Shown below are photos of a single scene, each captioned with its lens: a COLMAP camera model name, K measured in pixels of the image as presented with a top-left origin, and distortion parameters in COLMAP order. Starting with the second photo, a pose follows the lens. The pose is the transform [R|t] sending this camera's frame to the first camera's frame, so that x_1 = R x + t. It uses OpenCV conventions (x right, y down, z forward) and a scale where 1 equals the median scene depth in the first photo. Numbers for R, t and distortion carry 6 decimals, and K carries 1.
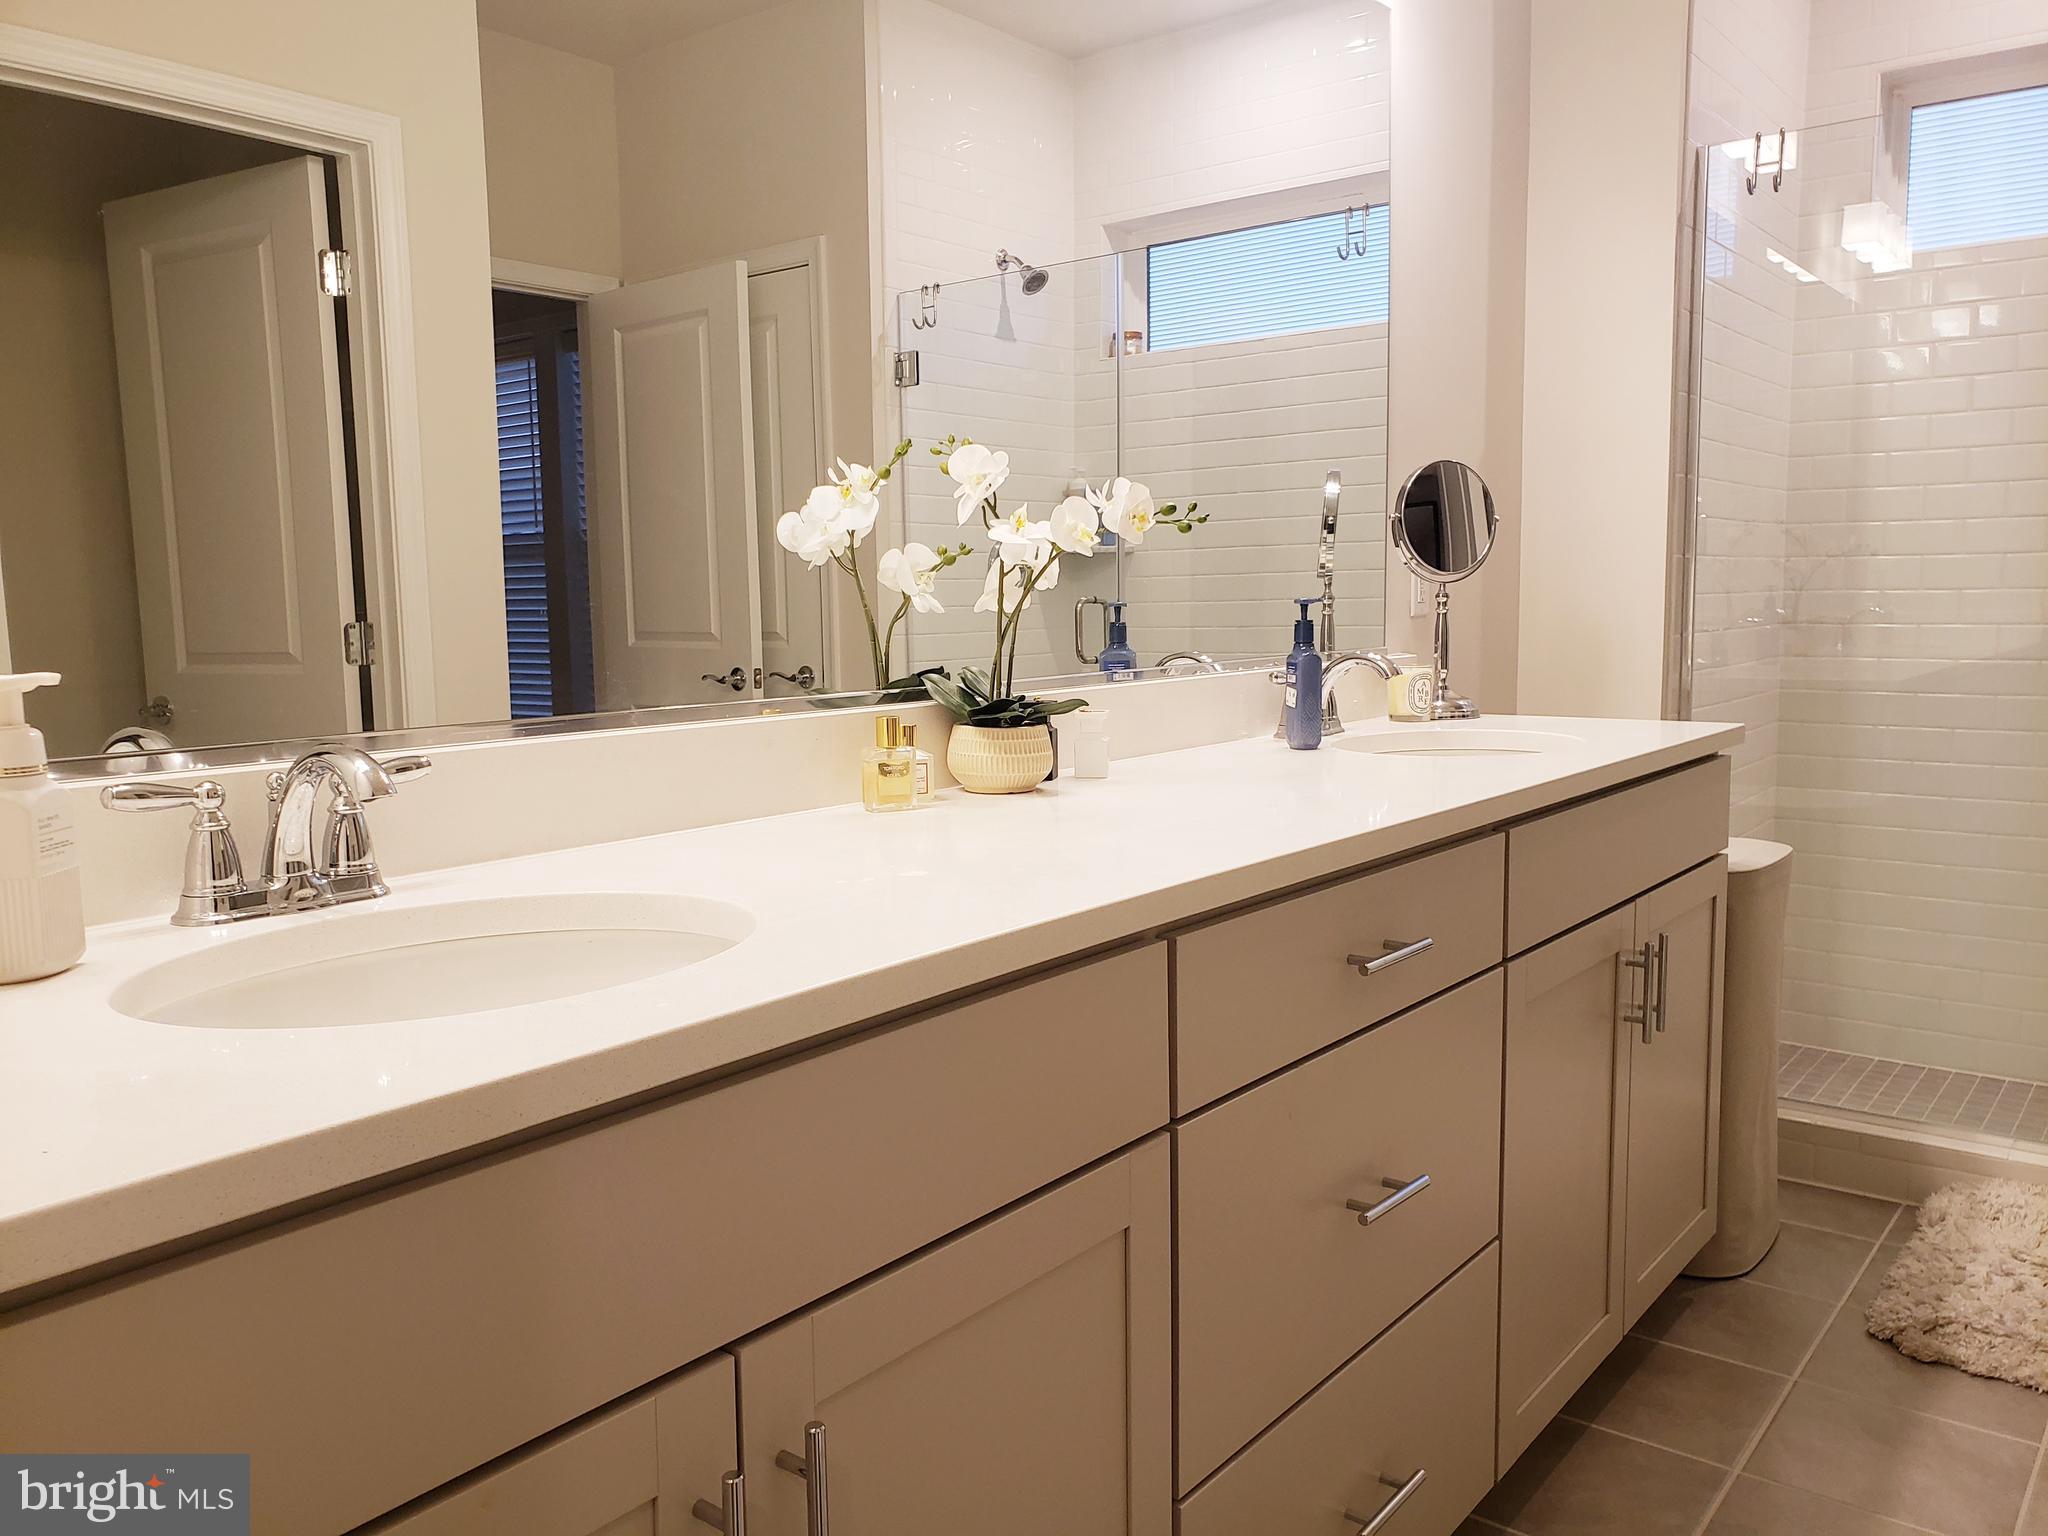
lens RADIAL K [[1555.0, 0, 1024.0], [0, 1555.0, 768.0], [0, 0, 1]] dist [0.108111, -0.148721]
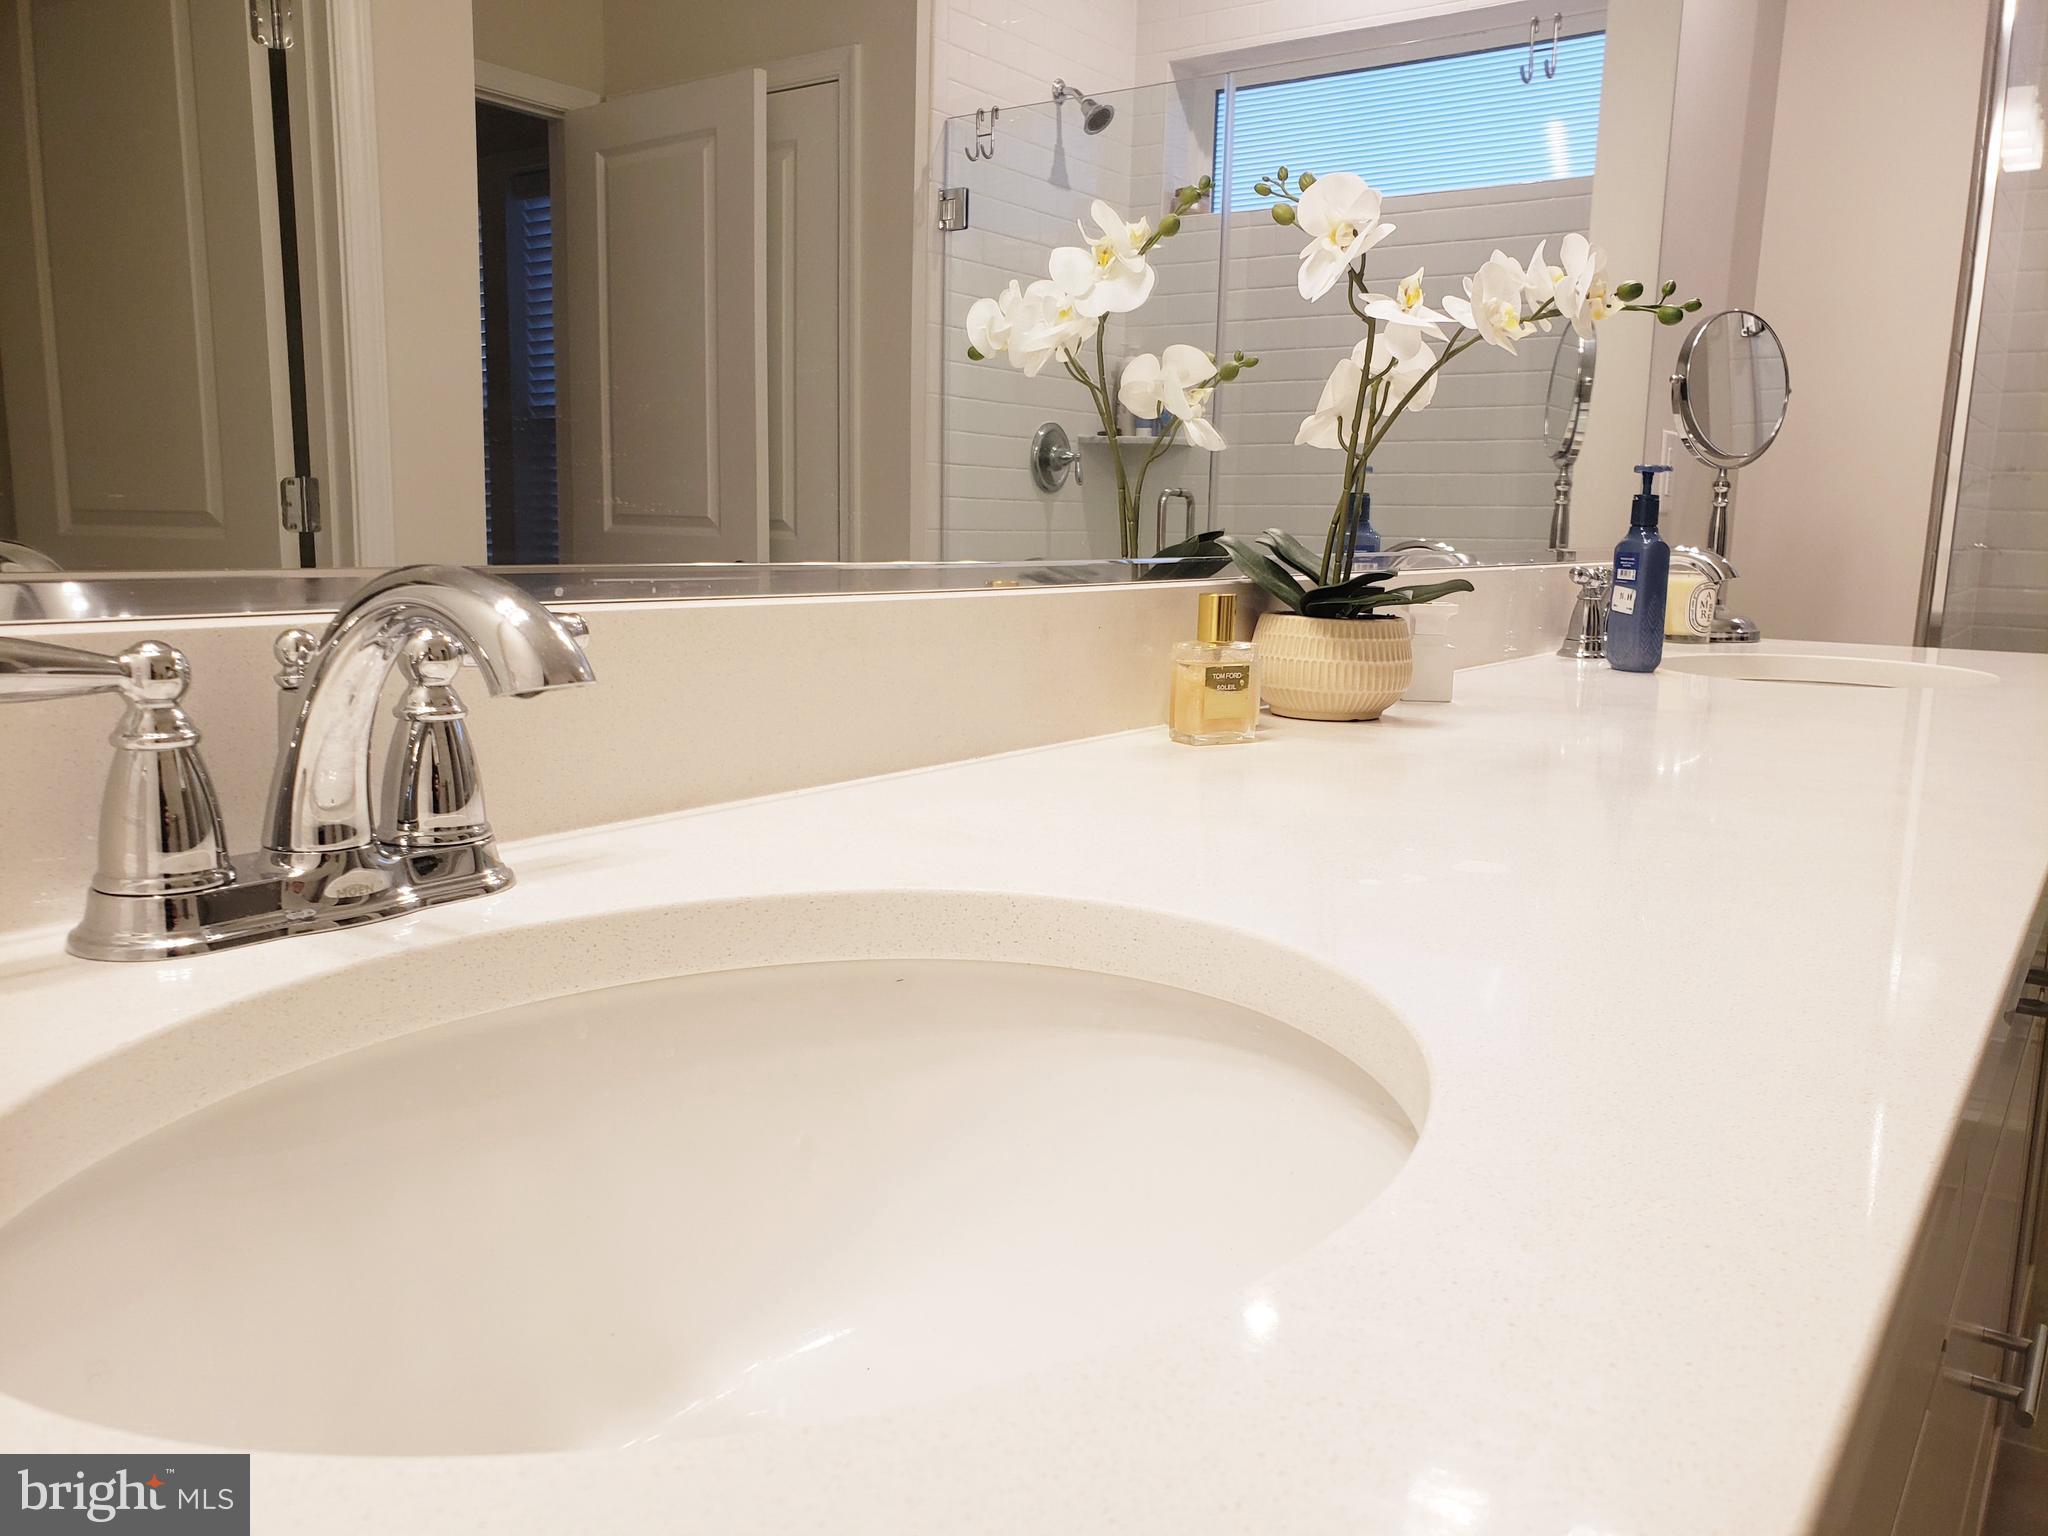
lens RADIAL K [[1567.6, 0, 1024.0], [0, 1567.6, 768.0], [0, 0, 1]] dist [0.011560, 0.007891]
pose [[0.997818, 0.028384, 0.059620, -0.181390], [-0.031121, 0.998480, 0.045493, 0.010225], [-0.058238, -0.047249, 0.997184, 0.331782]]
